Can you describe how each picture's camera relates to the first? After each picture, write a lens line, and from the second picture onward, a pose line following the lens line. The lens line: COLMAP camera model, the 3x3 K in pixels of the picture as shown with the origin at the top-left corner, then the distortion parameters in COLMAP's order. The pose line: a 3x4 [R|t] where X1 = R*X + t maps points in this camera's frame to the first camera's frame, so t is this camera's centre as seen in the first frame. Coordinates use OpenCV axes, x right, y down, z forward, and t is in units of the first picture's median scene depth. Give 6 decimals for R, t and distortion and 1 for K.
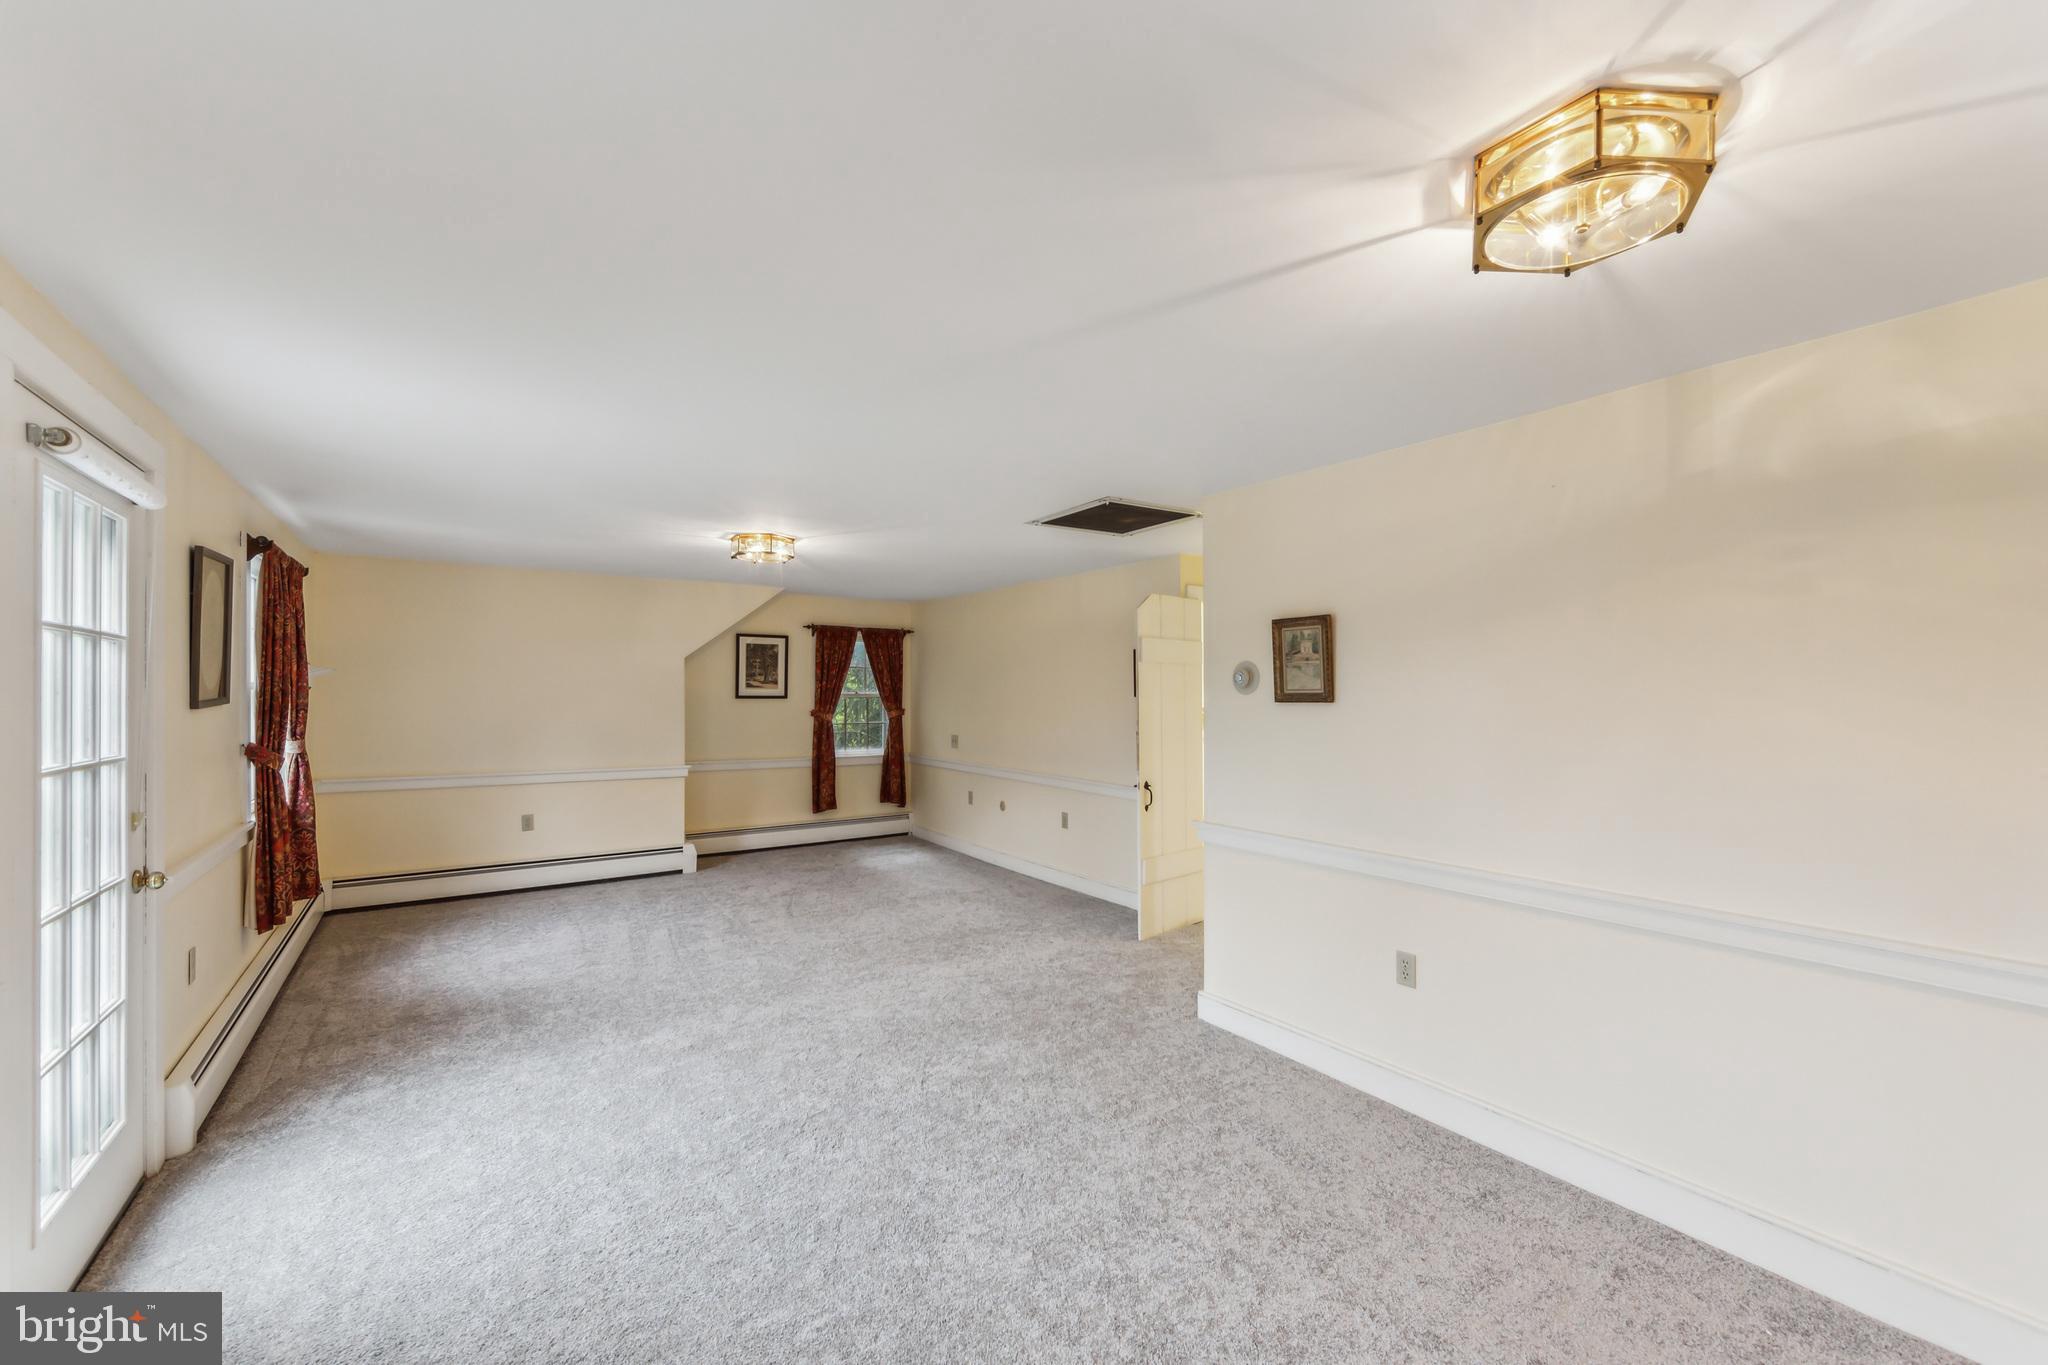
lens RADIAL K [[820.5, 0, 1023.8], [0, 820.5, 693.9], [0, 0, 1]] dist [-0.002506, -0.000435]
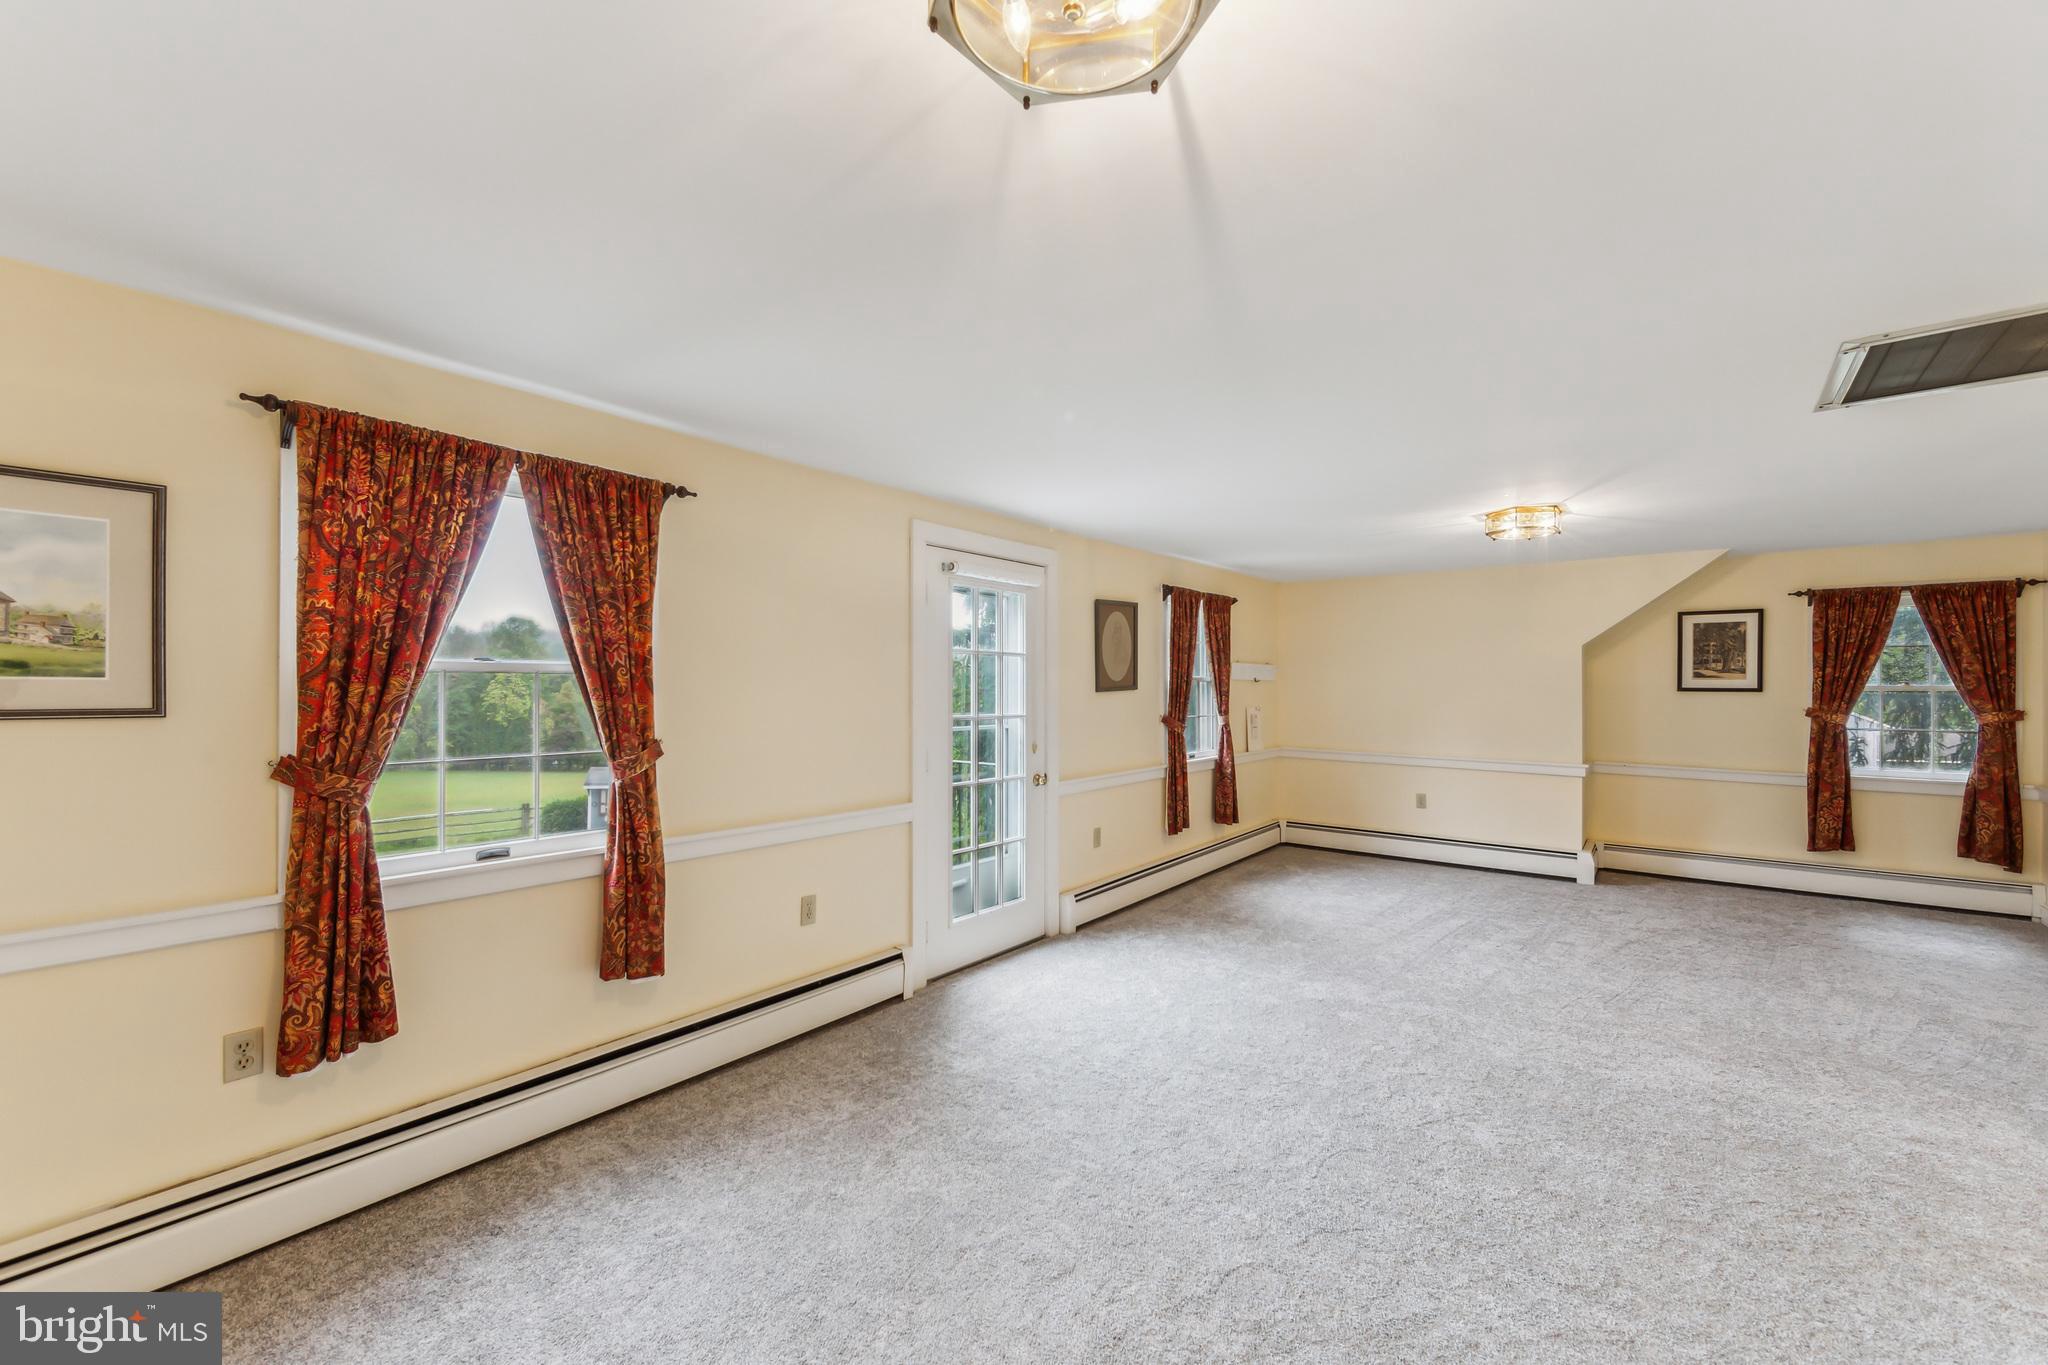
lens RADIAL K [[820.5, 0, 1027.1], [0, 820.5, 686.9], [0, 0, 1]] dist [-0.002506, -0.000435]
pose [[0.278934, 0.001648, -0.960309, 0.347481], [-0.002968, 0.999995, 0.000854, 0.003340], [0.960306, 0.002612, 0.278937, 0.194215]]
